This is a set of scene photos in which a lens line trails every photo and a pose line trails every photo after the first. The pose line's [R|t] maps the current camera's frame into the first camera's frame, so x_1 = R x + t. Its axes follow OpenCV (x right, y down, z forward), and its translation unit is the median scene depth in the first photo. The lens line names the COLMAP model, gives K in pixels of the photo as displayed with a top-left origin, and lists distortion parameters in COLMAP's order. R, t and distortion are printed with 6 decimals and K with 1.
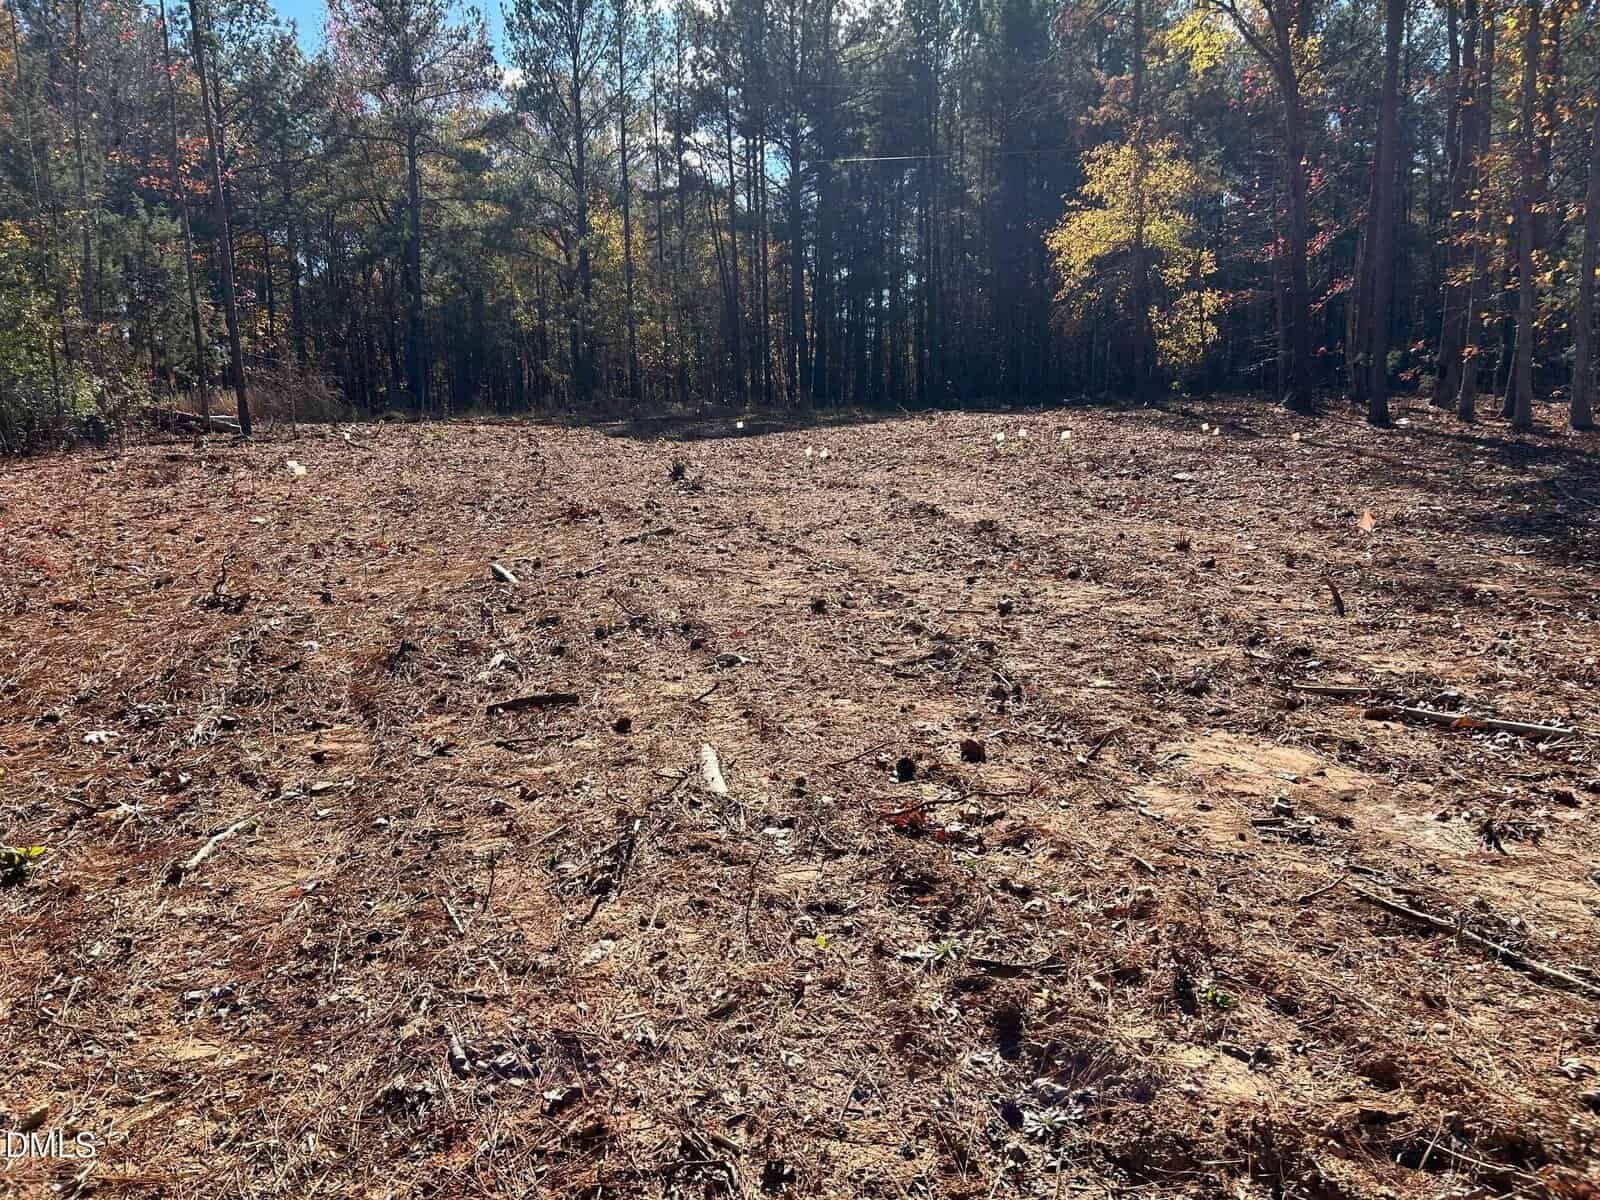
lens RADIAL K [[1390.5, 0, 800.0], [0, 1390.5, 600.0], [0, 0, 1]] dist [0.076489, -0.113464]
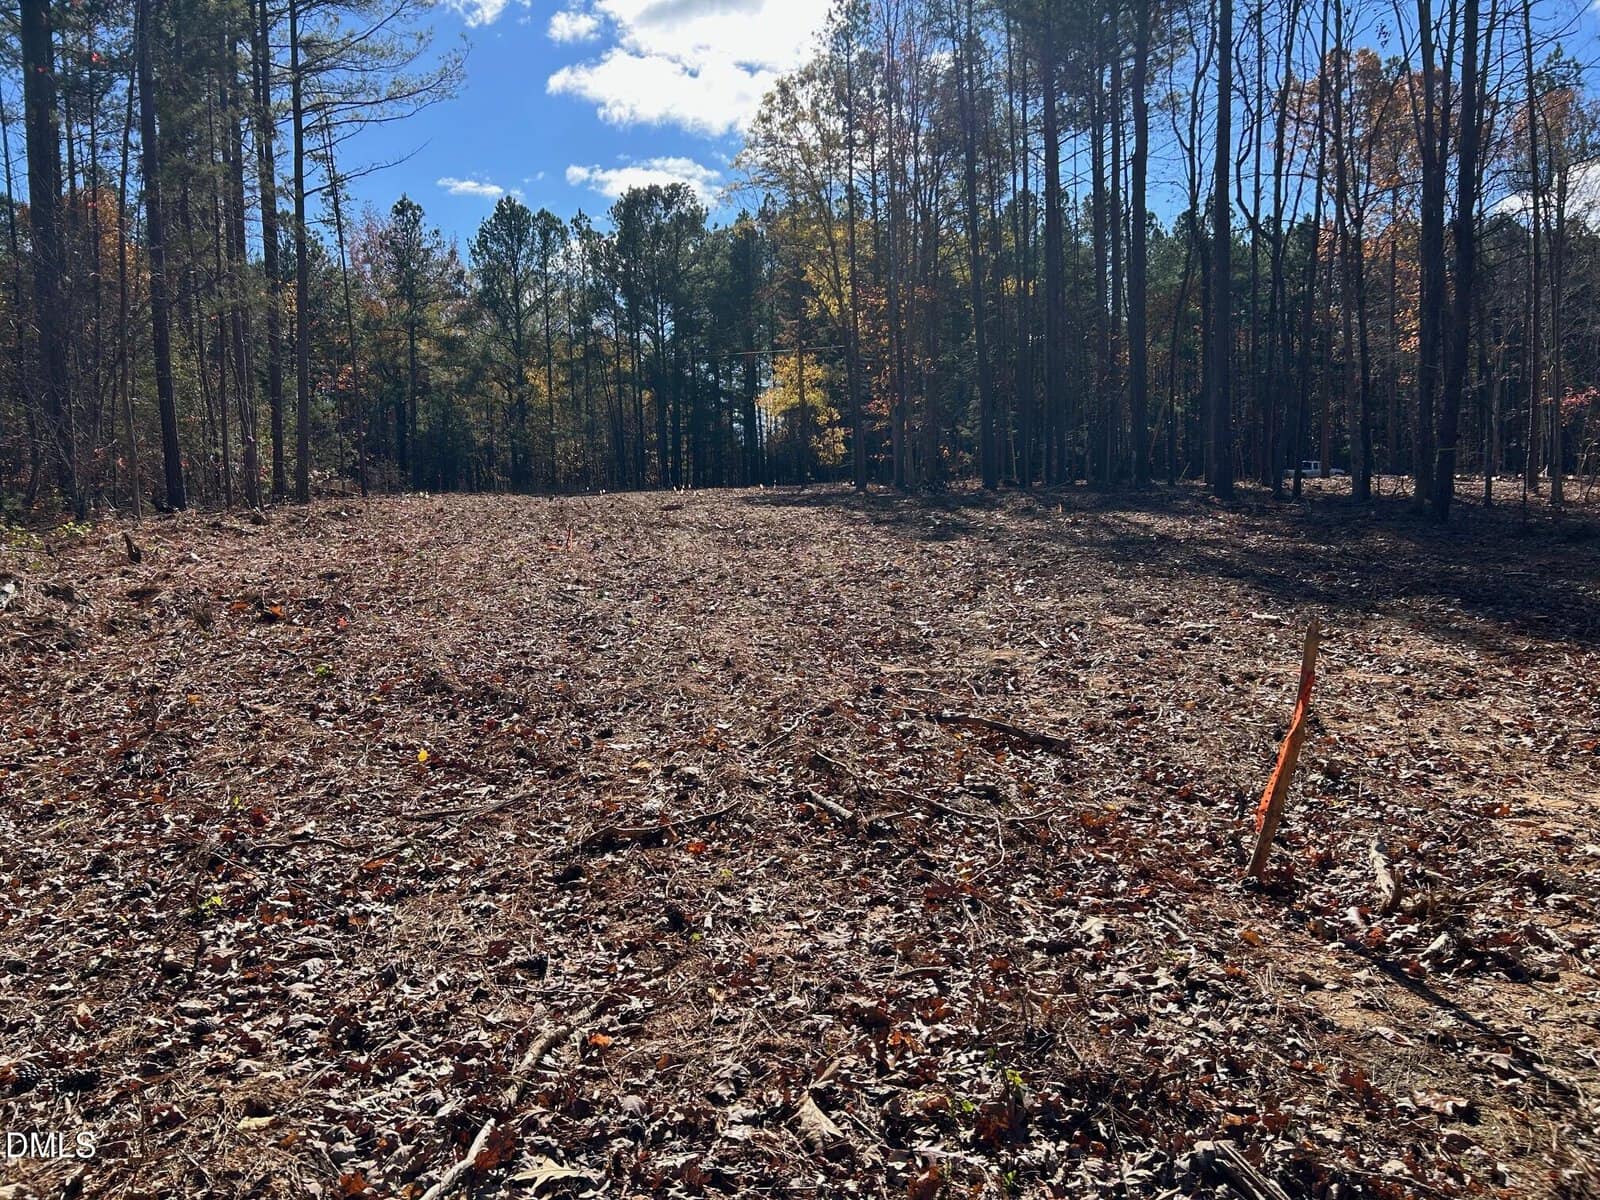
lens RADIAL K [[1390.5, 0, 800.0], [0, 1390.5, 600.0], [0, 0, 1]] dist [0.076489, -0.113464]
pose [[0.999207, -0.009234, 0.038727, 1.417657], [0.012136, 0.997080, -0.075387, 1.483750], [-0.037918, 0.075797, 0.996402, -8.226588]]
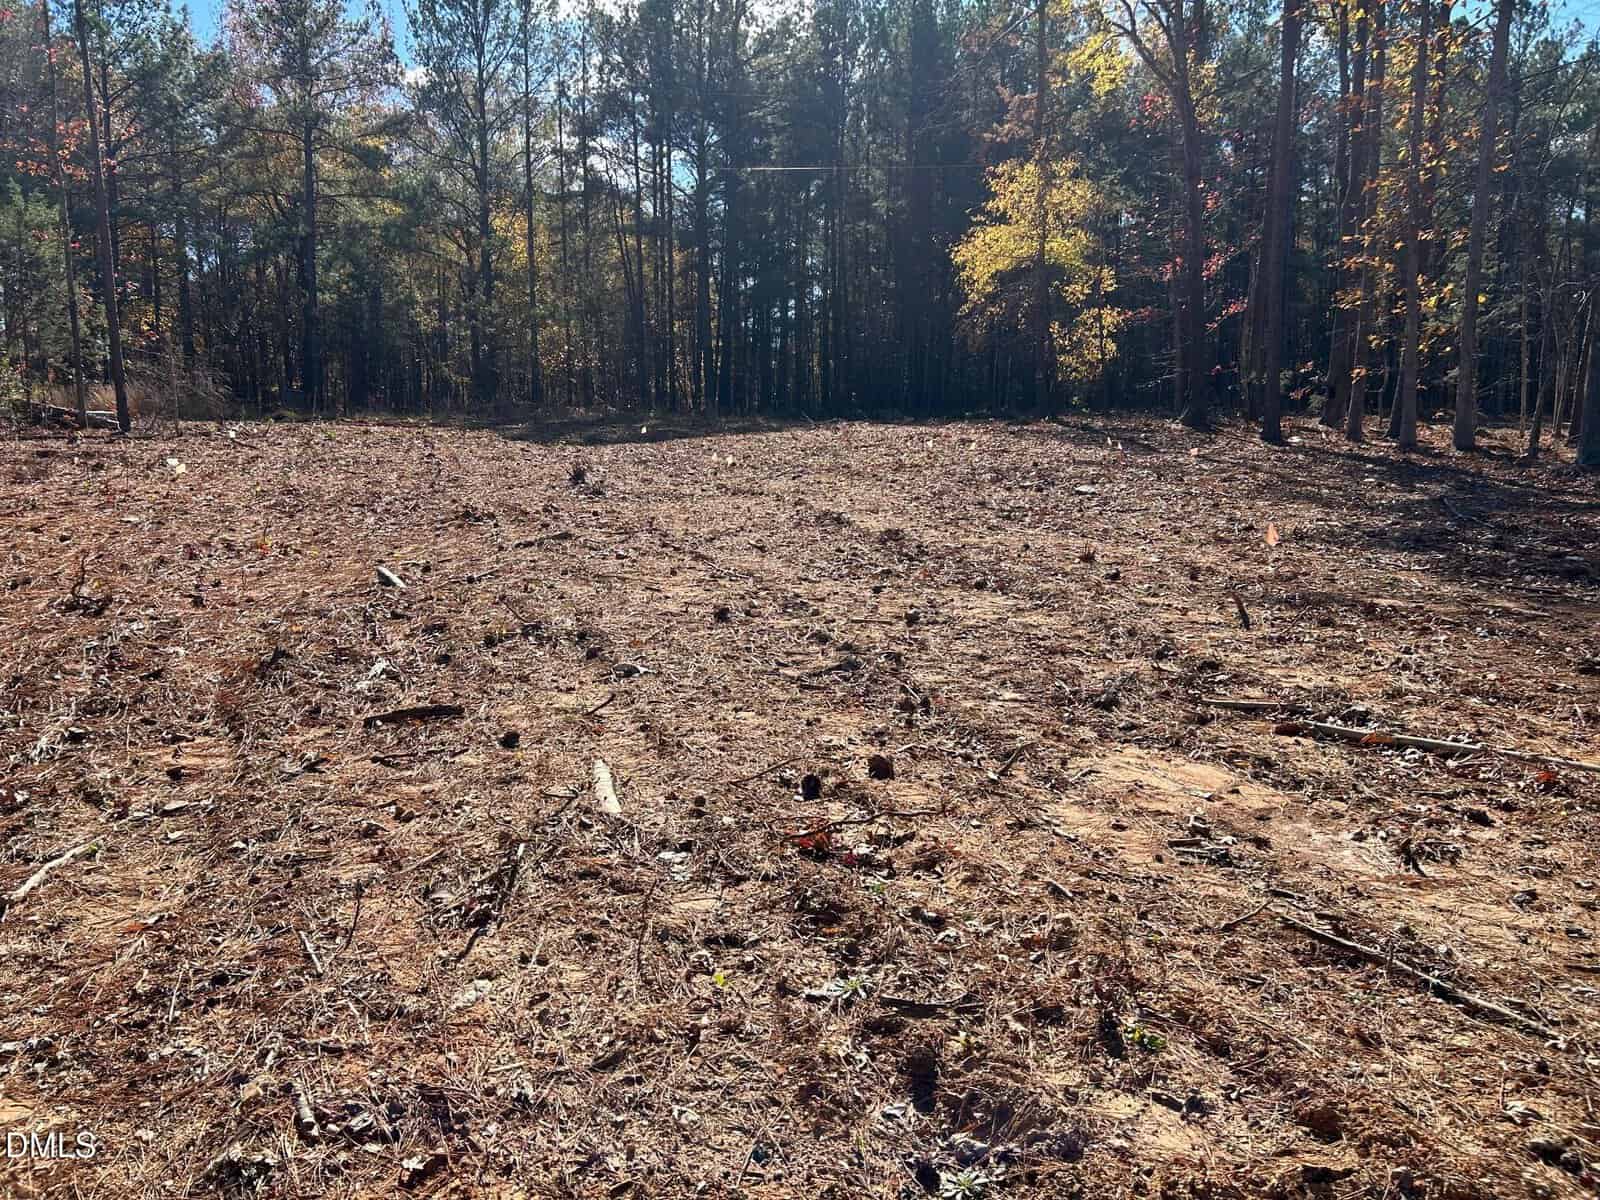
lens RADIAL K [[1390.5, 0, 800.0], [0, 1390.5, 600.0], [0, 0, 1]] dist [0.076489, -0.113464]
pose [[0.997538, 0.009892, 0.069427, 0.001055], [-0.009435, 0.999932, -0.006896, 0.000628], [-0.069490, 0.006223, 0.997563, 0.047316]]
